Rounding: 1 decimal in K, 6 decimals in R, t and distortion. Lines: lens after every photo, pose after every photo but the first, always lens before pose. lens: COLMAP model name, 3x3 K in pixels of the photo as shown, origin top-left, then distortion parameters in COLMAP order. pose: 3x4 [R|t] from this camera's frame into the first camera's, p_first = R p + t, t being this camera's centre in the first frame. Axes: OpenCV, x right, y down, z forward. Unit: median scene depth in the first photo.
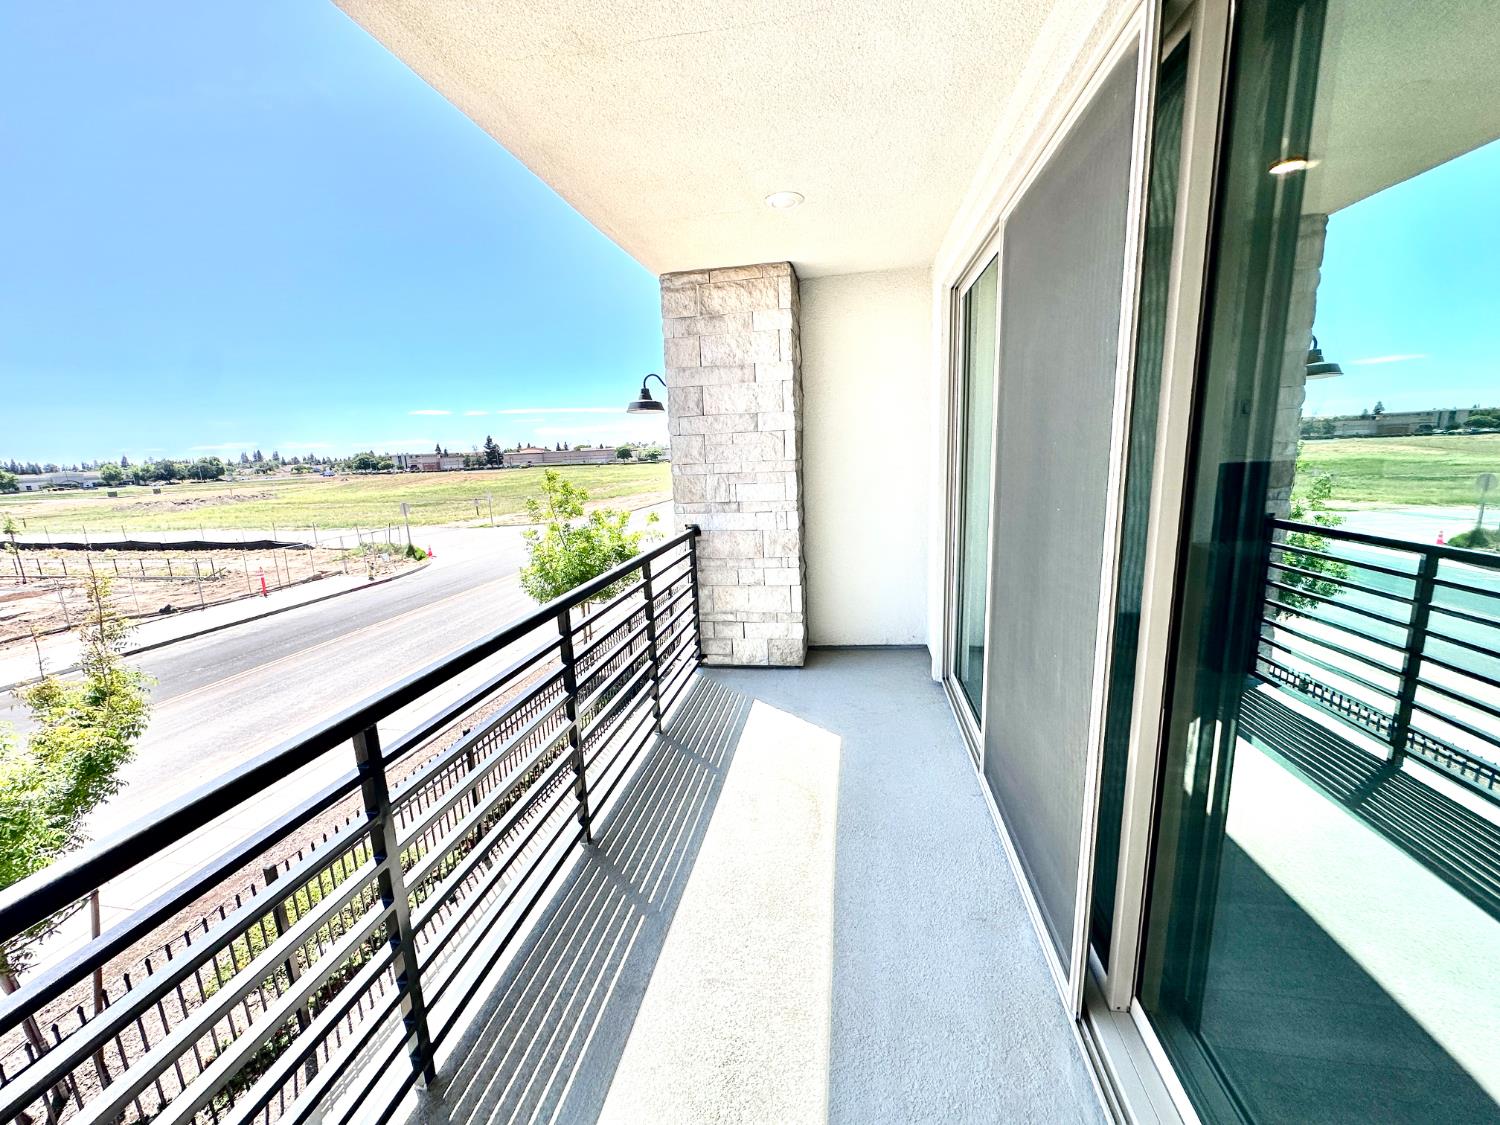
lens RADIAL K [[598.7, 0, 746.8], [0, 598.7, 562.1], [0, 0, 1]] dist [-0.005323, 0.001112]
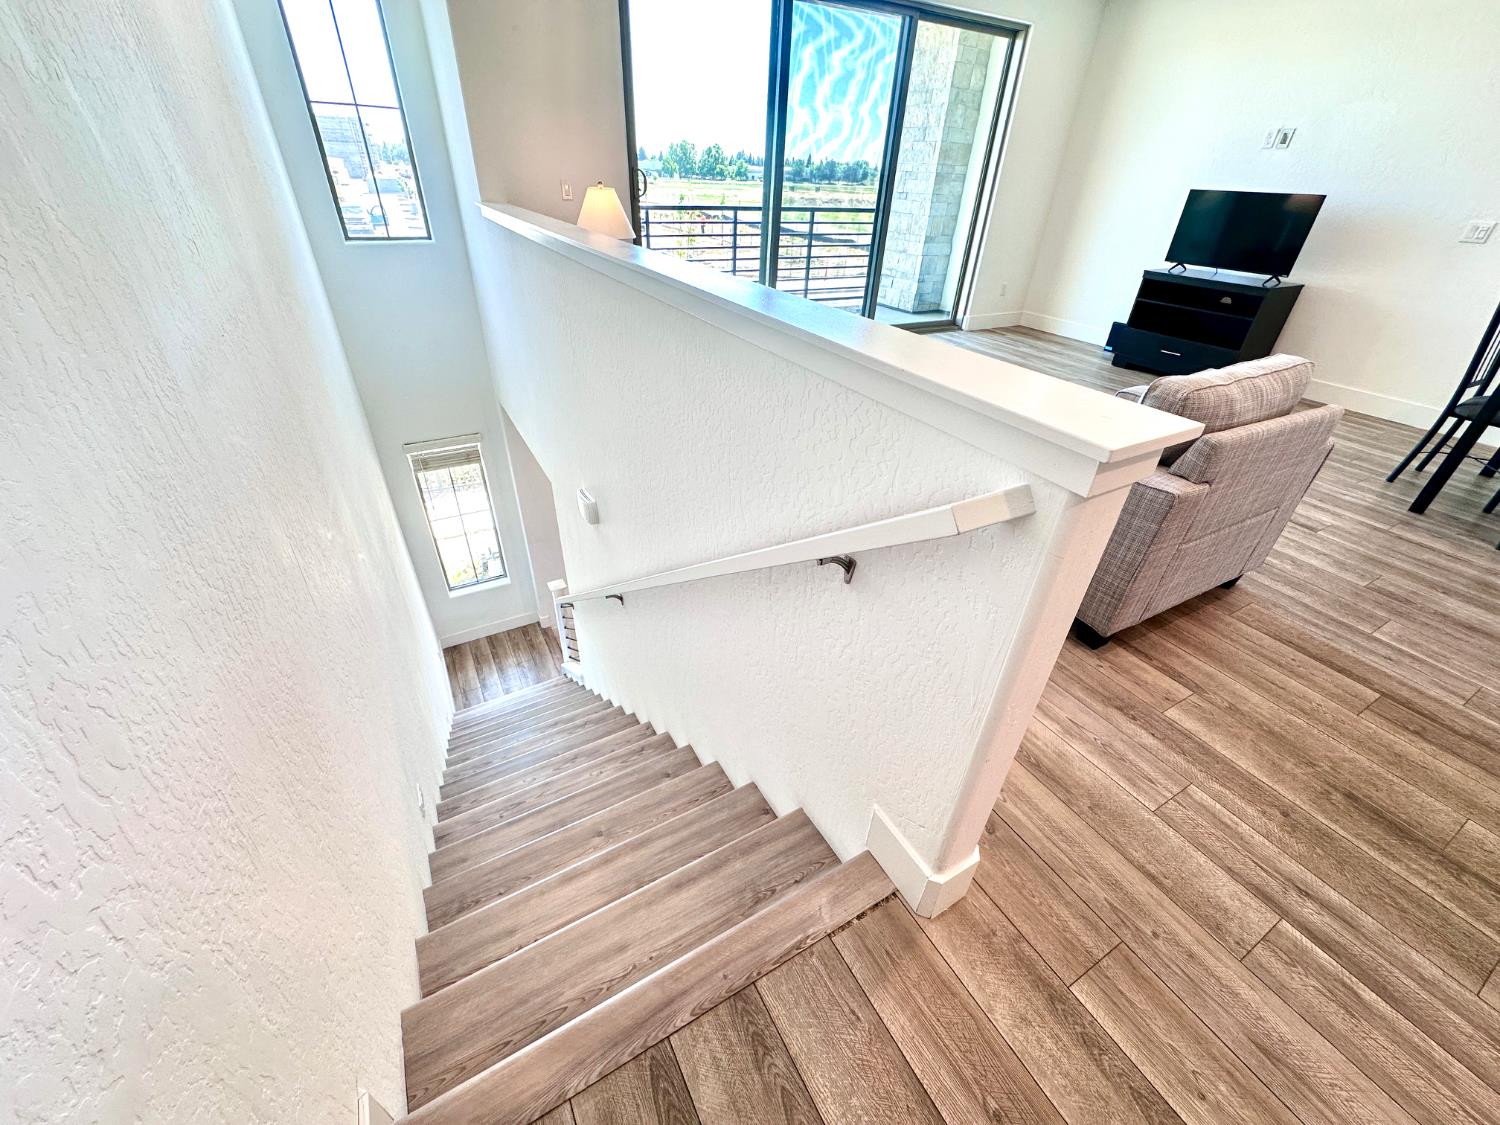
lens RADIAL K [[598.7, 0, 746.8], [0, 598.7, 562.1], [0, 0, 1]] dist [-0.005323, 0.001112]
pose [[0.628492, 0.480497, -0.611653, 1.151108], [-0.208534, 0.861675, 0.462633, 0.100728], [0.749341, -0.163211, 0.641756, -0.509937]]
